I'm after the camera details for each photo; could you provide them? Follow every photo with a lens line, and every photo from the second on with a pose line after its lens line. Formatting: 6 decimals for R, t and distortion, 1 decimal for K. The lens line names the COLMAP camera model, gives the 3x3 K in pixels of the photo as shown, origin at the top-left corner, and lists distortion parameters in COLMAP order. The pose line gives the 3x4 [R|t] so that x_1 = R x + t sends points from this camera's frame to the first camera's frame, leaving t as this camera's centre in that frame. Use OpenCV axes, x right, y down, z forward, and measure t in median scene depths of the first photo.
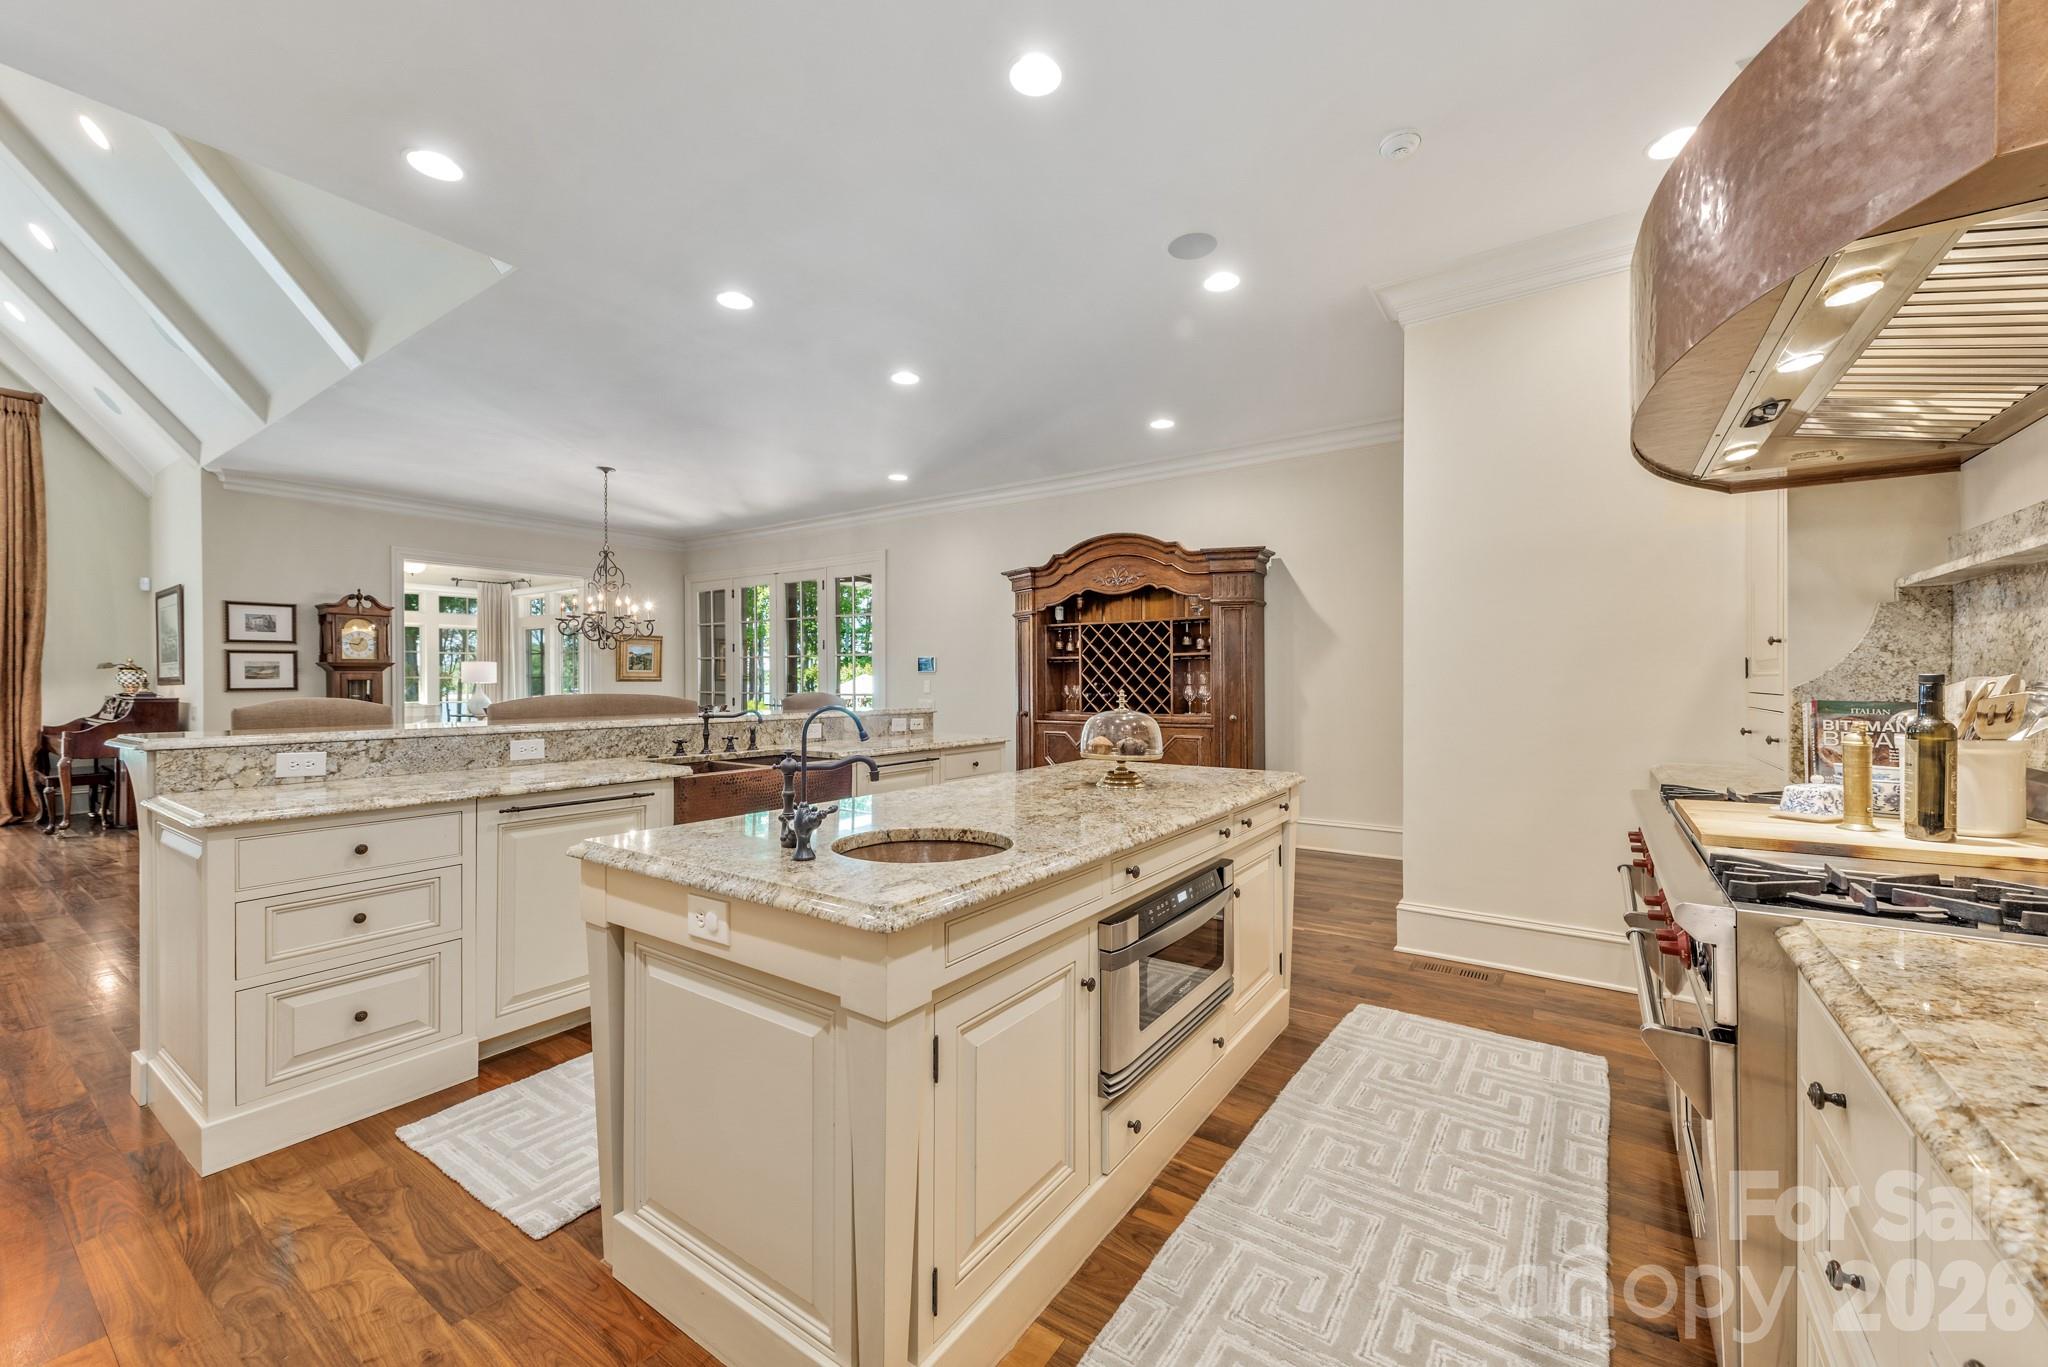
lens RADIAL K [[799.6, 0, 1034.1], [0, 799.6, 686.9], [0, 0, 1]] dist [0.016406, -0.005460]
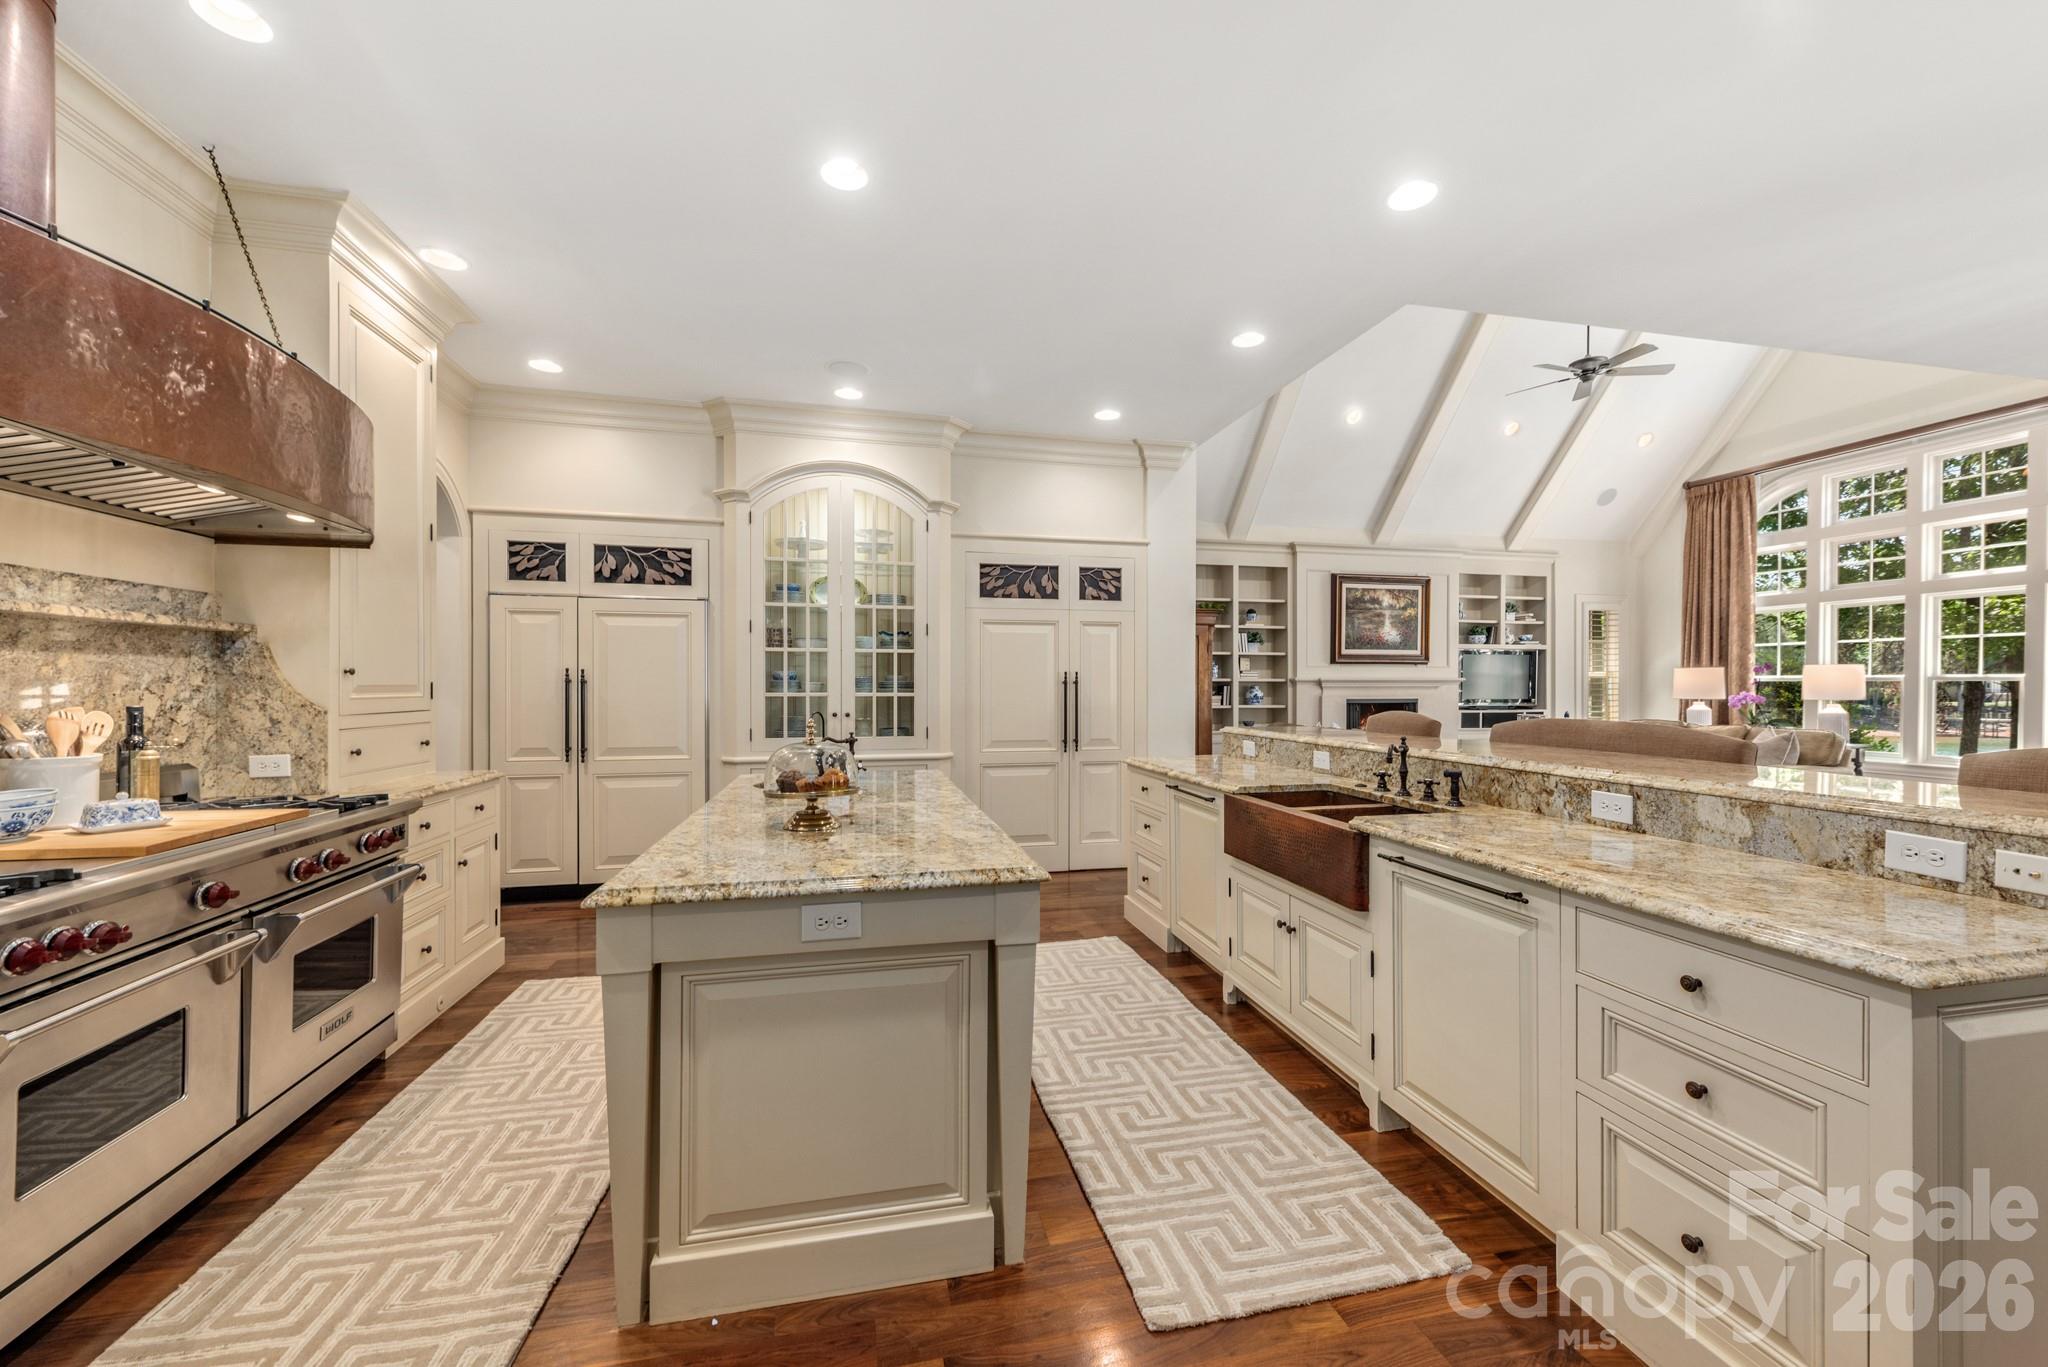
lens RADIAL K [[799.6, 0, 1034.1], [0, 799.6, 686.9], [0, 0, 1]] dist [0.016406, -0.005460]
pose [[-0.672699, 0.001933, -0.739914, 0.236521], [-0.004283, 0.999970, 0.006507, -0.015859], [0.739904, 0.007546, -0.672670, 0.699379]]
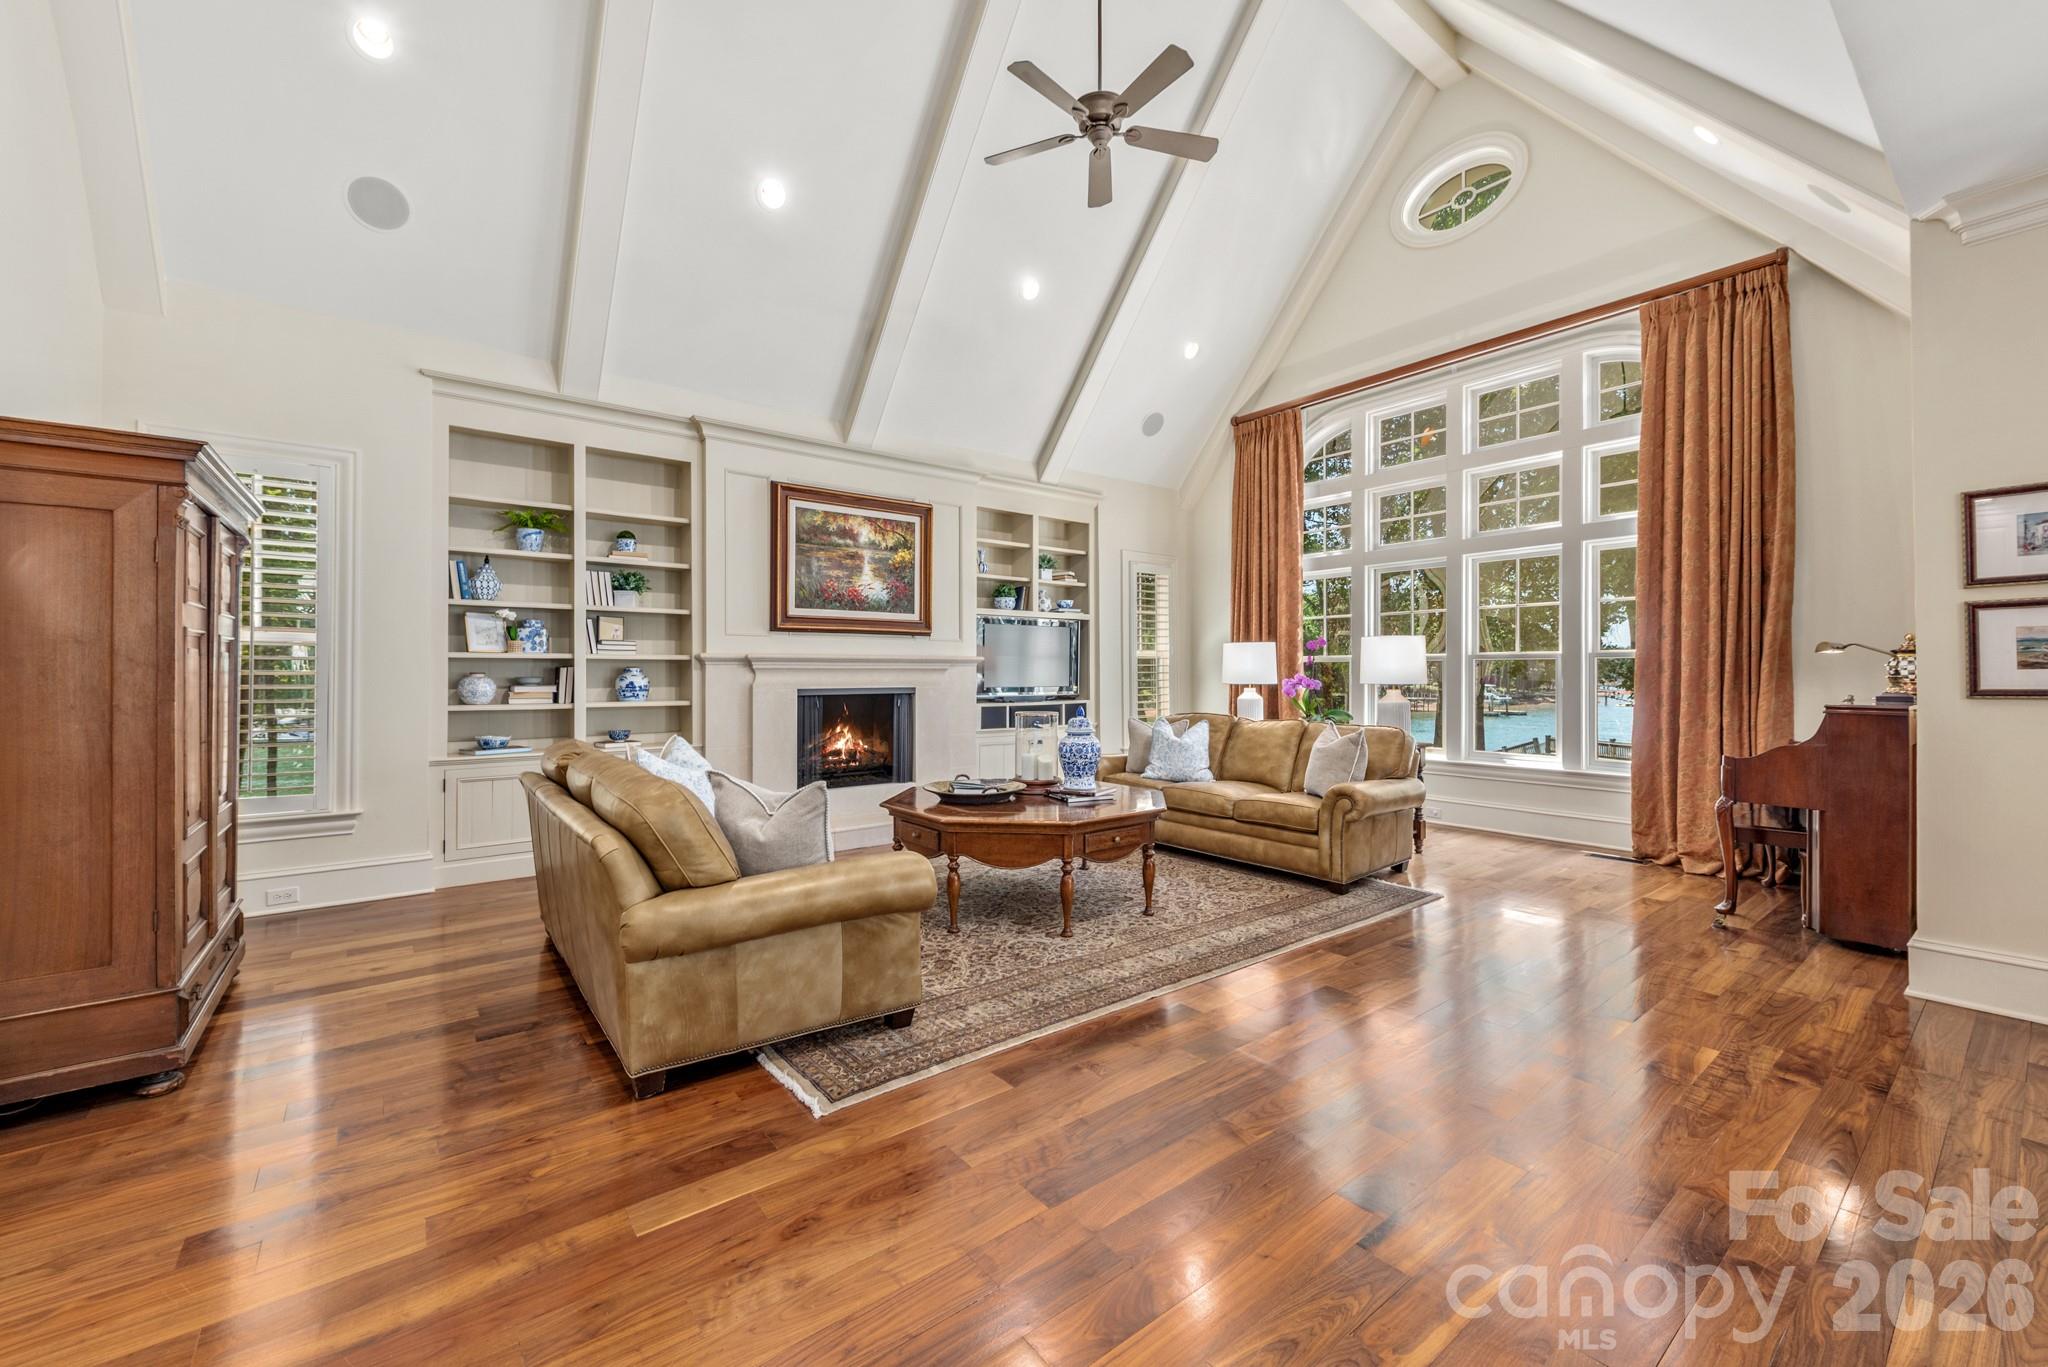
lens RADIAL K [[806.3, 0, 1036.5], [0, 806.3, 670.8], [0, 0, 1]] dist [0.009395, -0.005548]
pose [[-0.292076, -0.002188, -0.956393, -0.437369], [-0.003295, 0.999994, -0.001282, -0.006652], [0.956389, 0.002777, -0.292081, 0.656132]]
